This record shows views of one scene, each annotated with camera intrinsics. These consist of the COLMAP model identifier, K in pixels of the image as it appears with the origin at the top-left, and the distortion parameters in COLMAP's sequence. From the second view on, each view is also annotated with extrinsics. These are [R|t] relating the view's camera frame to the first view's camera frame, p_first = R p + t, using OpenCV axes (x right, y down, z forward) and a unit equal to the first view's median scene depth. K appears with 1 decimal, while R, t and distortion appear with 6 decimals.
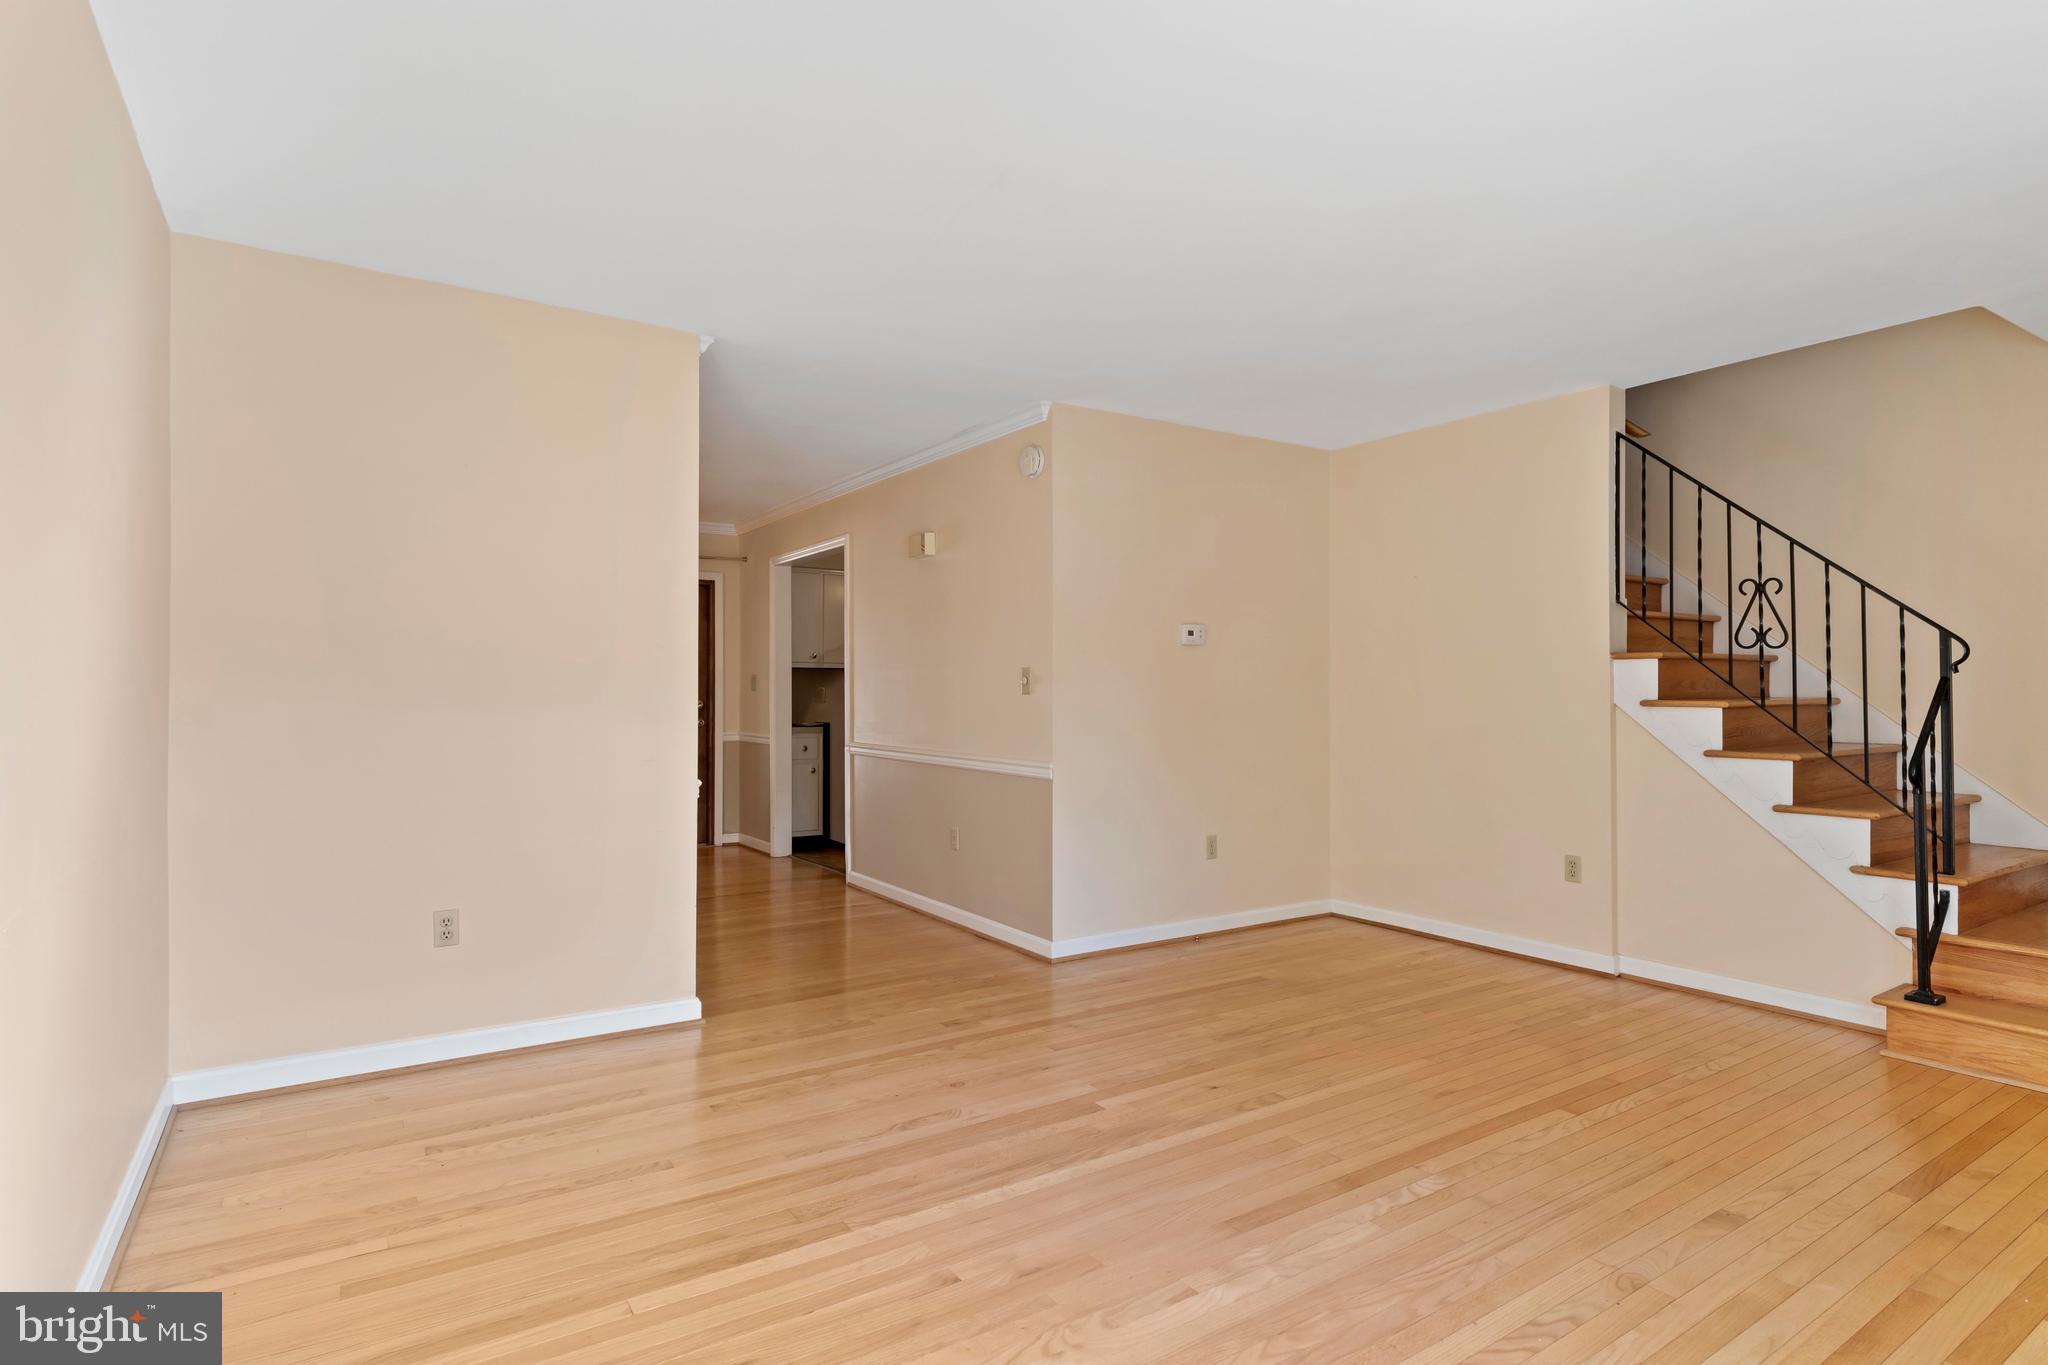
lens RADIAL K [[1052.4, 0, 1000.5], [0, 1052.4, 684.0], [0, 0, 1]] dist [-0.011069, 0.005483]
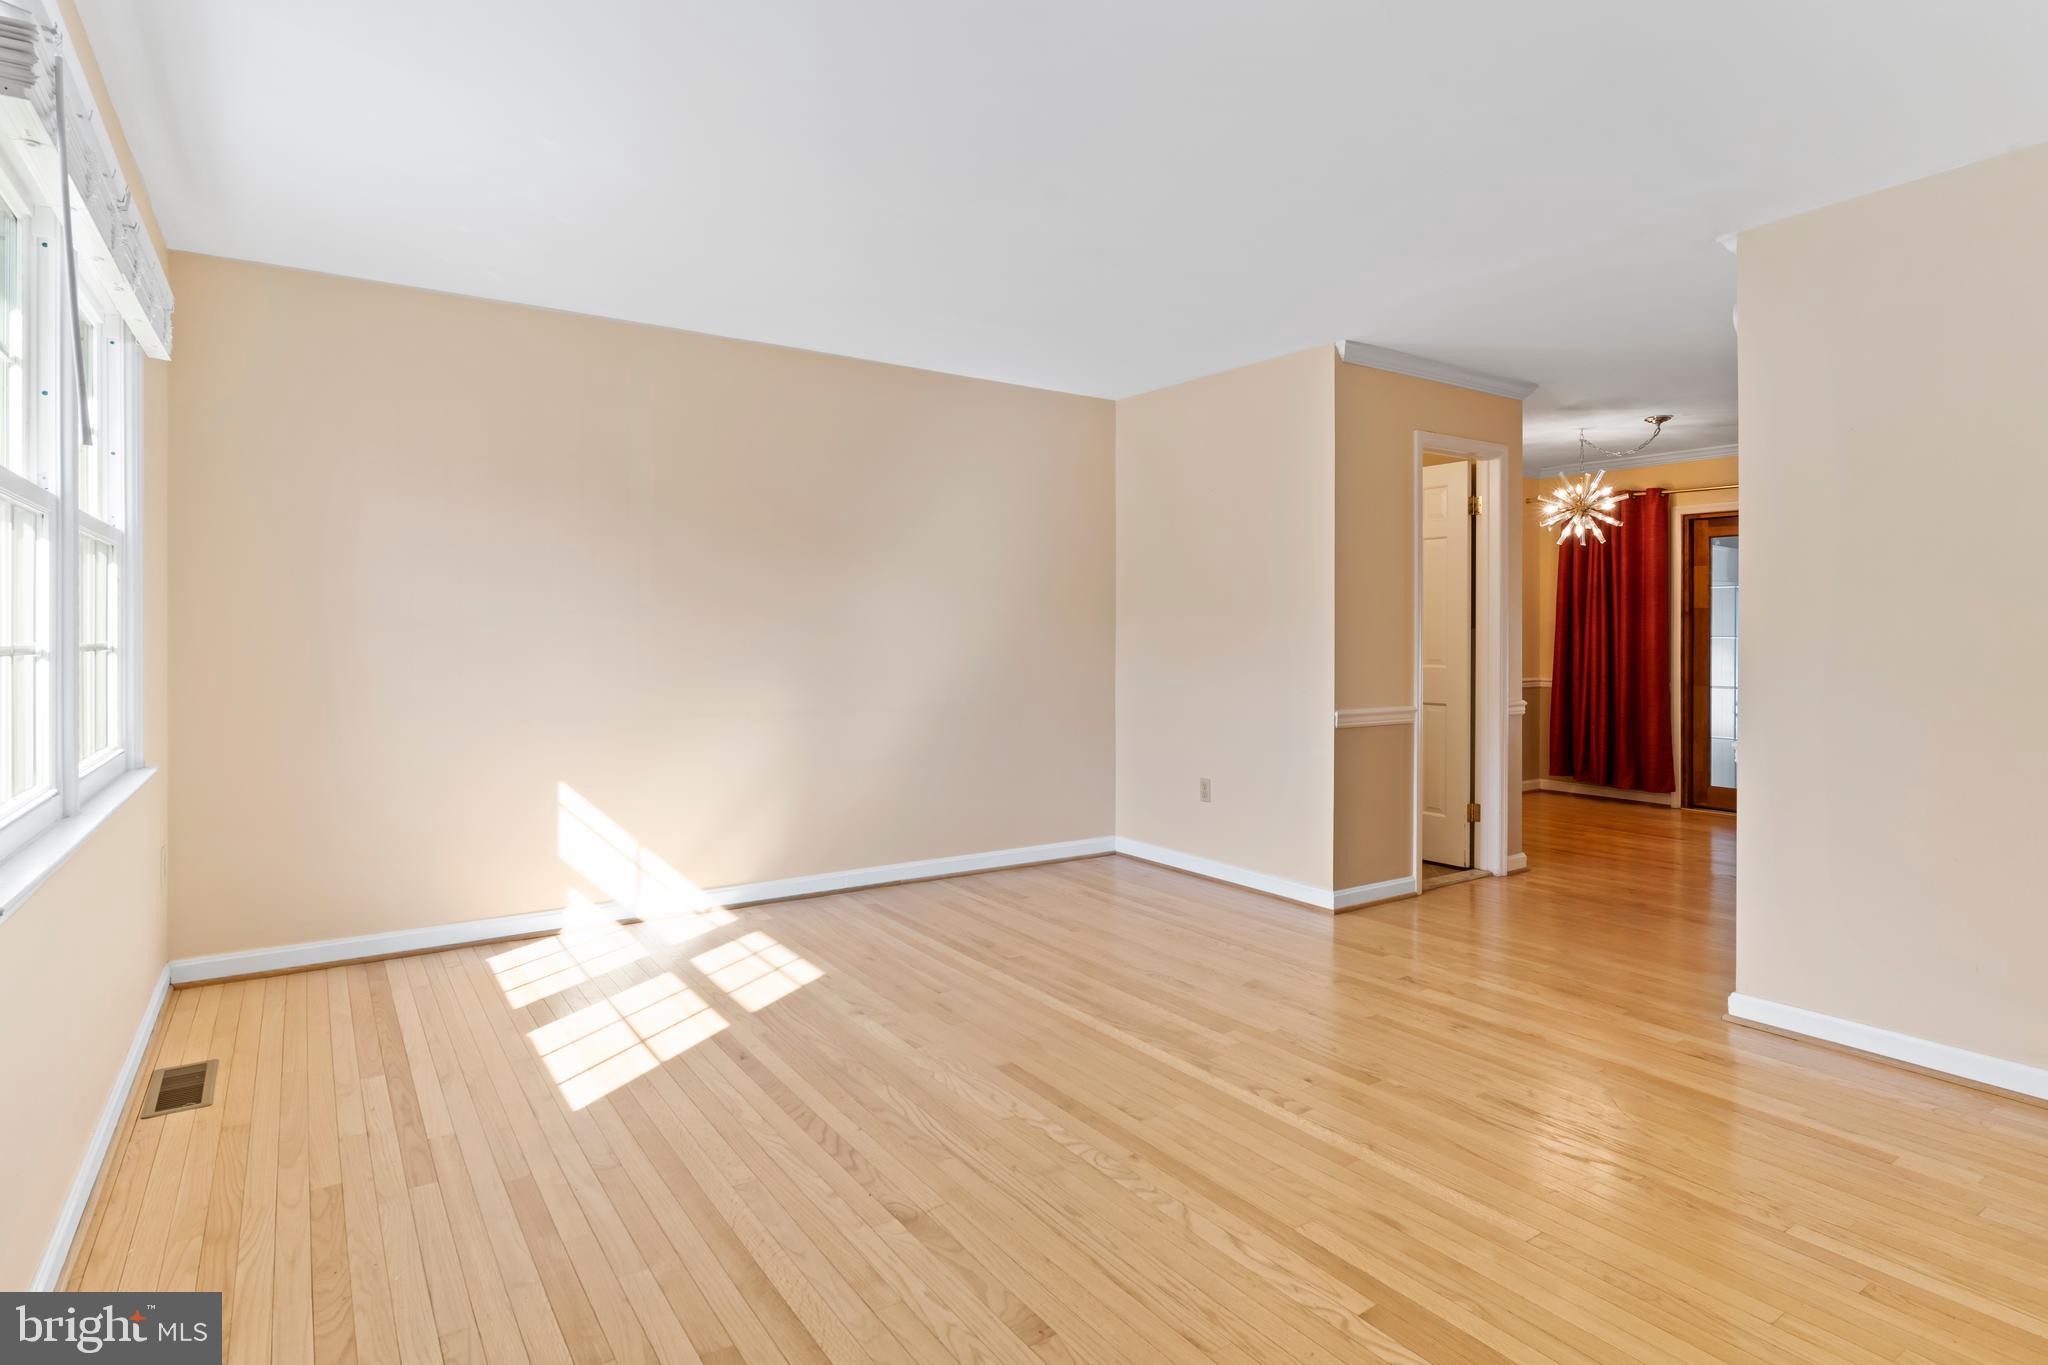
lens RADIAL K [[1052.4, 0, 1027.2], [0, 1052.4, 628.5], [0, 0, 1]] dist [-0.011069, 0.005483]
pose [[0.031727, -0.008137, -0.999463, 0.993956], [0.000672, 0.999967, -0.008119, 0.005457], [0.999496, -0.000414, 0.031731, 0.664982]]
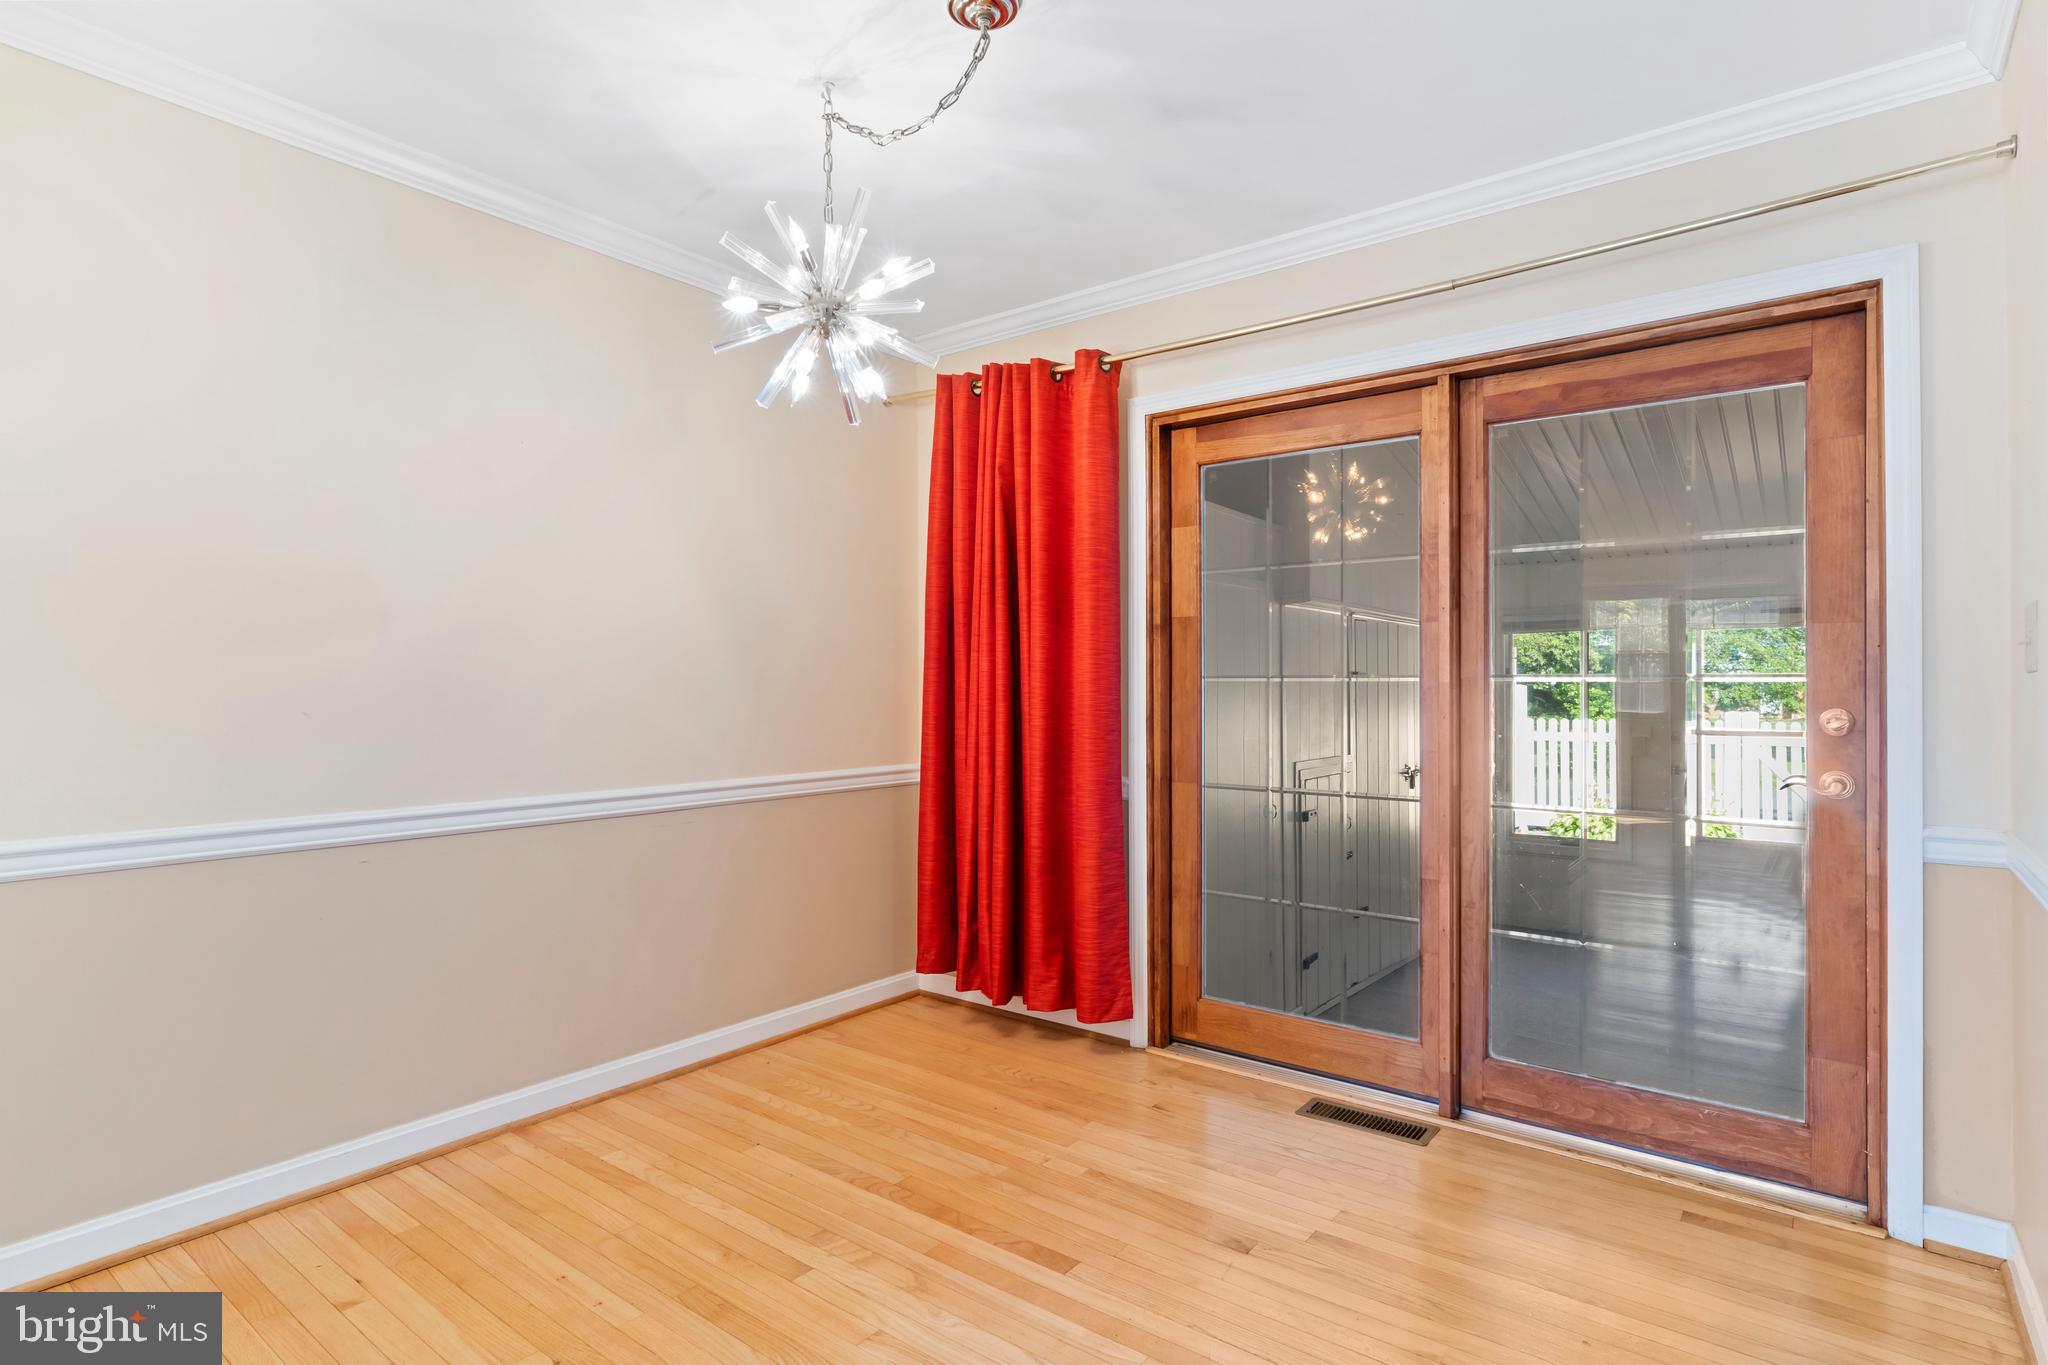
lens RADIAL K [[1052.4, 0, 1002.5], [0, 1052.4, 676.5], [0, 0, 1]] dist [-0.011069, 0.005483]
pose [[0.330989, -0.010916, -0.943571, -0.202982], [0.008167, 0.999929, -0.008703, 0.012065], [0.943599, -0.004825, 0.331055, 1.604044]]
